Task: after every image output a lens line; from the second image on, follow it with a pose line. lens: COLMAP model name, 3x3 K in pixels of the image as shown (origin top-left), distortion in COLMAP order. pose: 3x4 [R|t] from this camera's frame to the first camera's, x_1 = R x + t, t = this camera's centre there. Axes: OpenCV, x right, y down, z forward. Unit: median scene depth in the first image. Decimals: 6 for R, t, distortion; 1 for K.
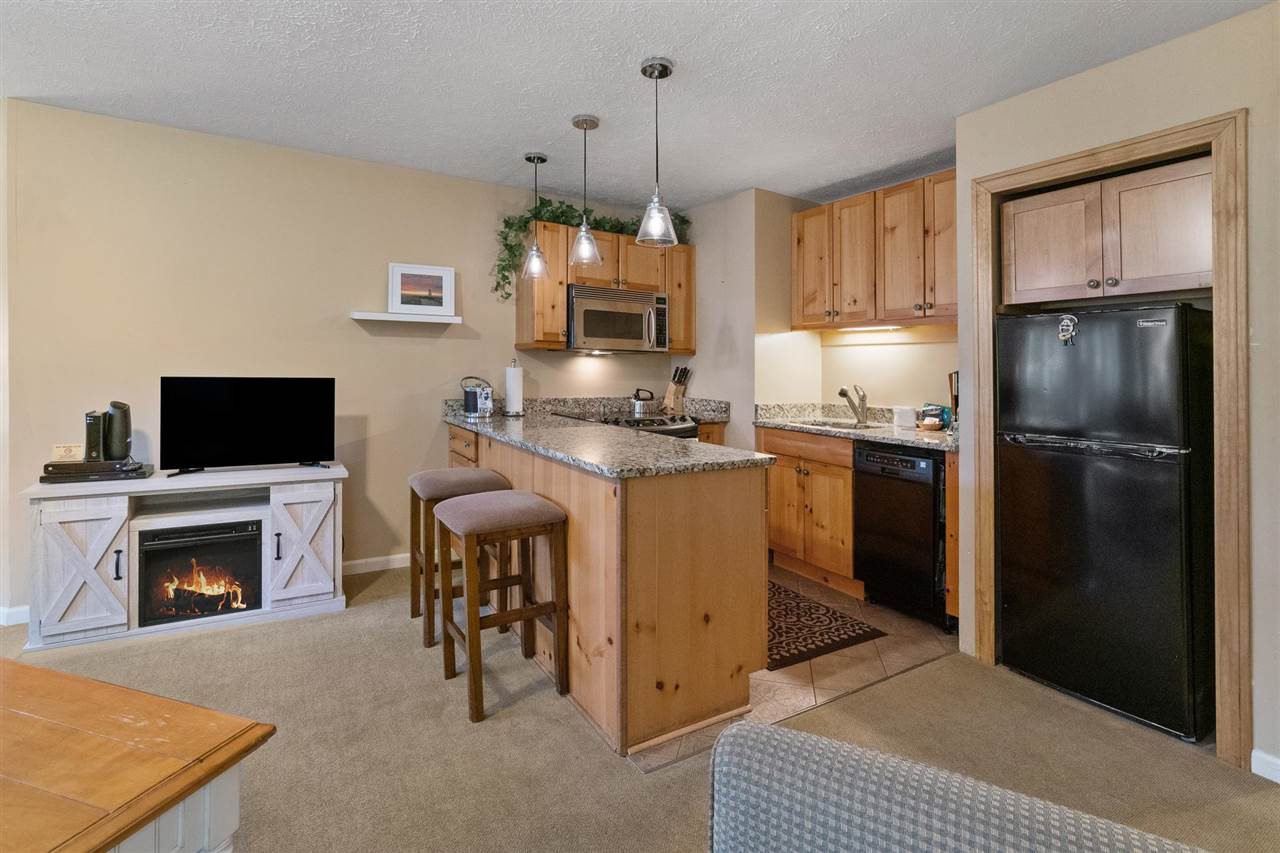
lens RADIAL K [[623.9, 0, 621.7], [0, 623.9, 362.0], [0, 0, 1]] dist [-0.001594, -0.000689]
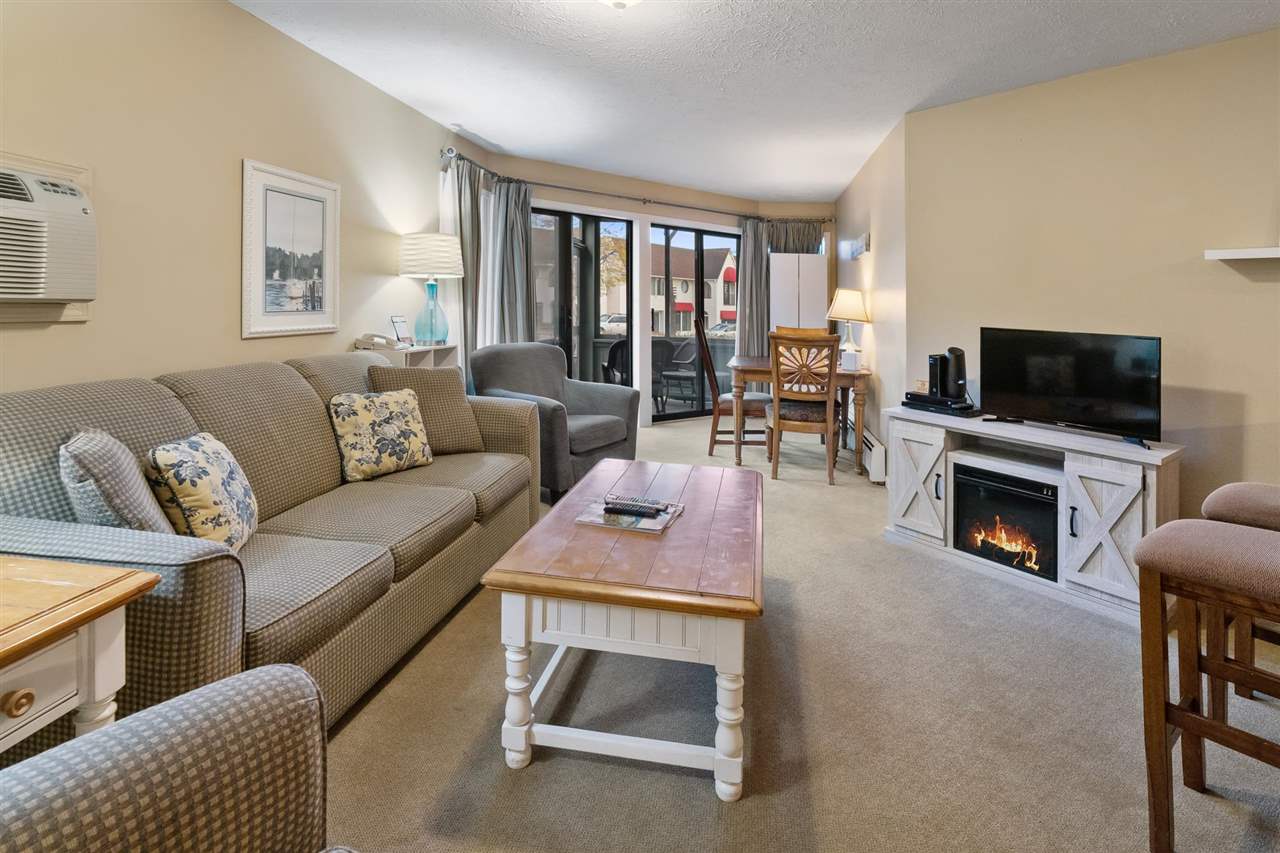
lens RADIAL K [[627.4, 0, 663.6], [0, 627.4, 320.8], [0, 0, 1]] dist [-0.002926, 0.000132]
pose [[0.137258, 0.015885, -0.990408, 0.194972], [-0.020760, 0.999698, 0.013157, 0.008807], [0.990318, 0.018755, 0.137547, 0.239546]]
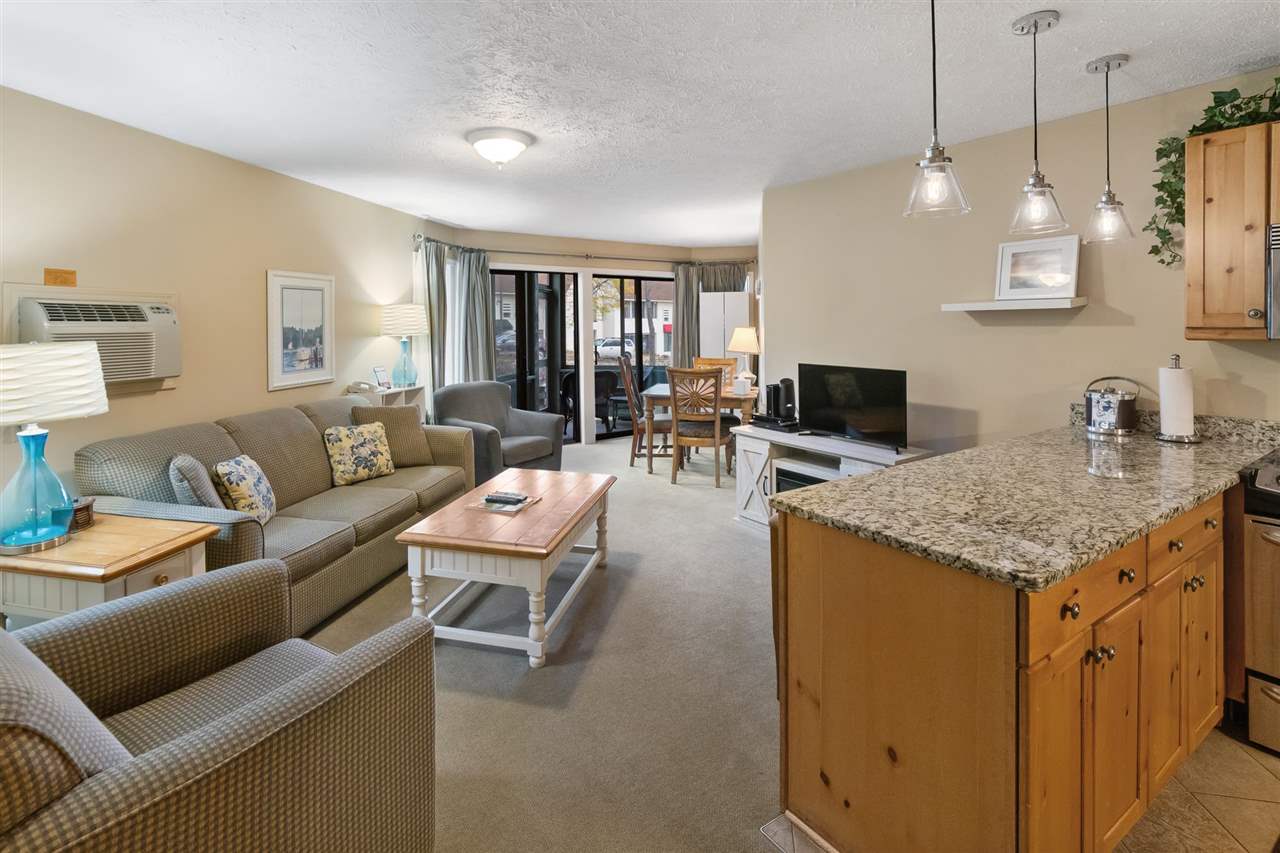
lens RADIAL K [[599.6, 0, 605.2], [0, 599.6, 326.0], [0, 0, 1]] dist [-0.001990, -0.000303]
pose [[0.037789, -0.012250, -0.999211, 0.464341], [0.017747, 0.999775, -0.011585, -0.040795], [0.999128, -0.017296, 0.037998, 0.398397]]
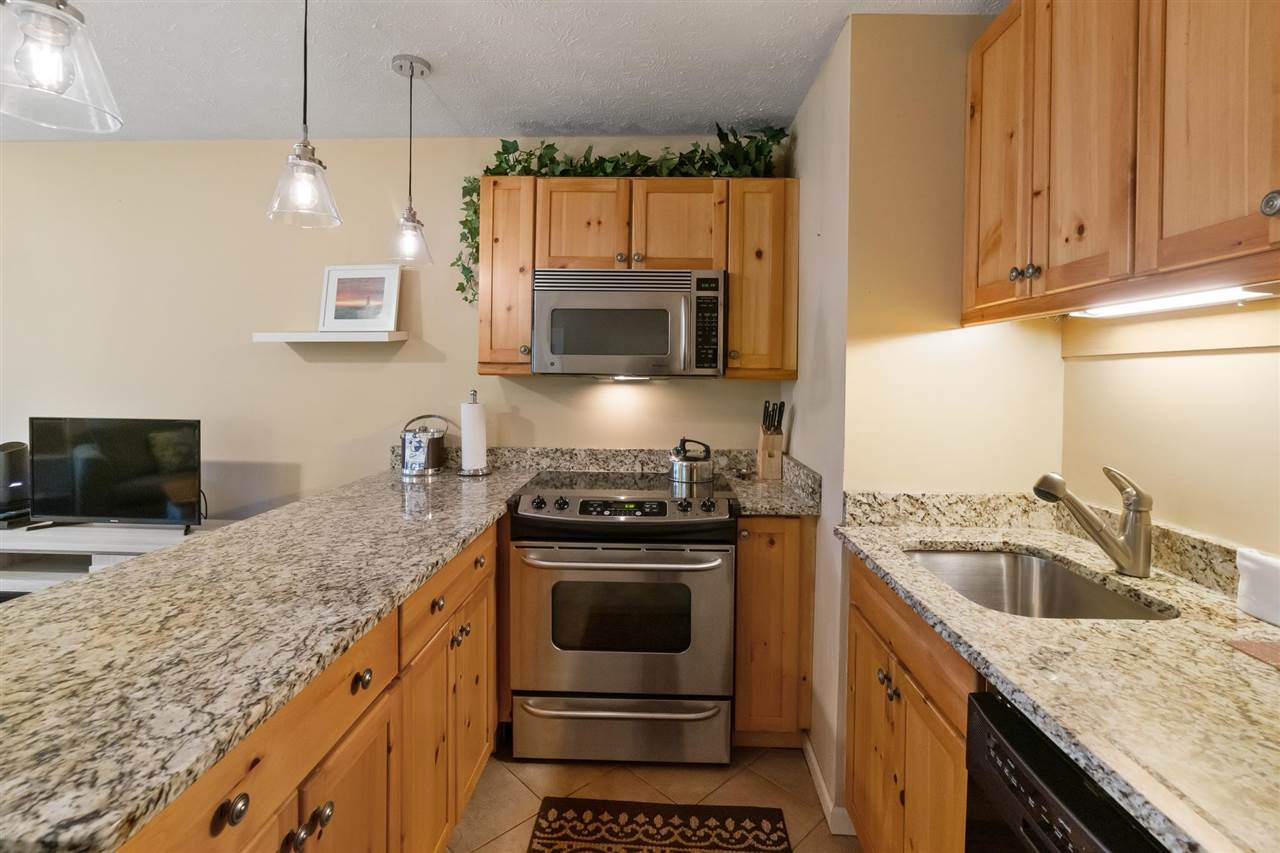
lens RADIAL K [[600.8, 0, 633.5], [0, 600.8, 377.4], [0, 0, 1]] dist [-0.010618, 0.000612]
pose [[0.834822, -0.006599, -0.550481, 0.348291], [0.010388, 0.999939, 0.003767, -0.020348], [0.550422, -0.008863, 0.834839, 0.590215]]
